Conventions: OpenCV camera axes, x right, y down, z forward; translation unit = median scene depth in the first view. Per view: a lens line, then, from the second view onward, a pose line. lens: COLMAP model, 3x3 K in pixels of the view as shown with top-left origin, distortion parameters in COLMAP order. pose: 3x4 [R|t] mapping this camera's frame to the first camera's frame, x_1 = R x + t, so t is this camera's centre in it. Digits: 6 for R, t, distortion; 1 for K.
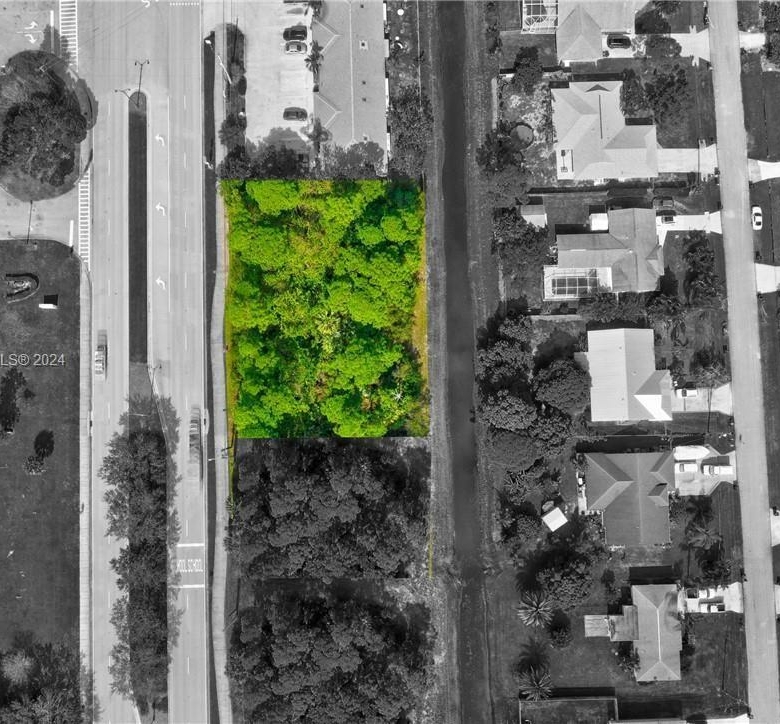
lens RADIAL K [[825.6, 0, 390.1], [0, 825.6, 361.3], [0, 0, 1]] dist [-0.041768, 0.000000]
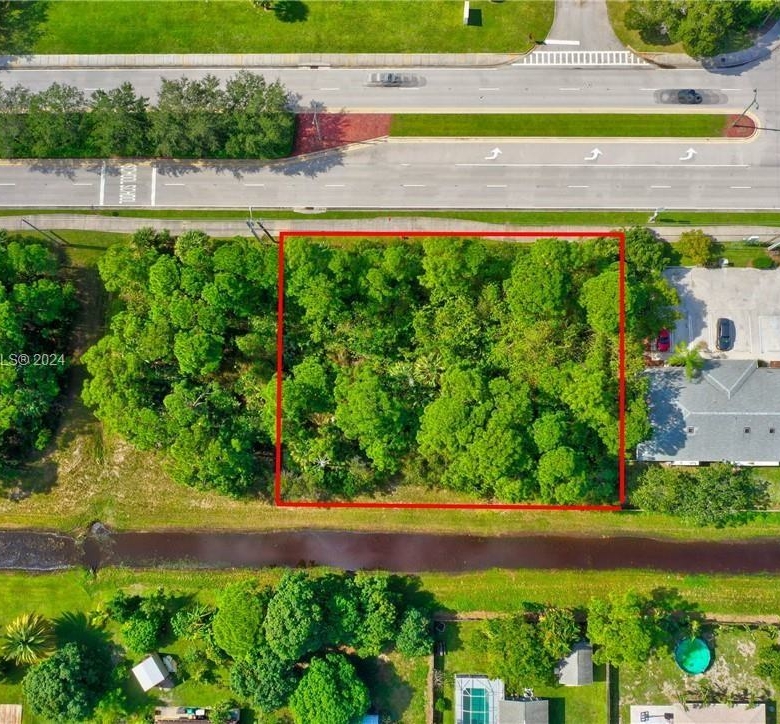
lens RADIAL K [[825.6, 0, 390.7], [0, 825.6, 362.2], [0, 0, 1]] dist [-0.041768, 0.000000]
pose [[-0.036900, 0.992515, -0.116415, 0.004038], [-0.994255, -0.024751, 0.104132, -0.086831], [0.100471, 0.119589, 0.987727, 0.271917]]
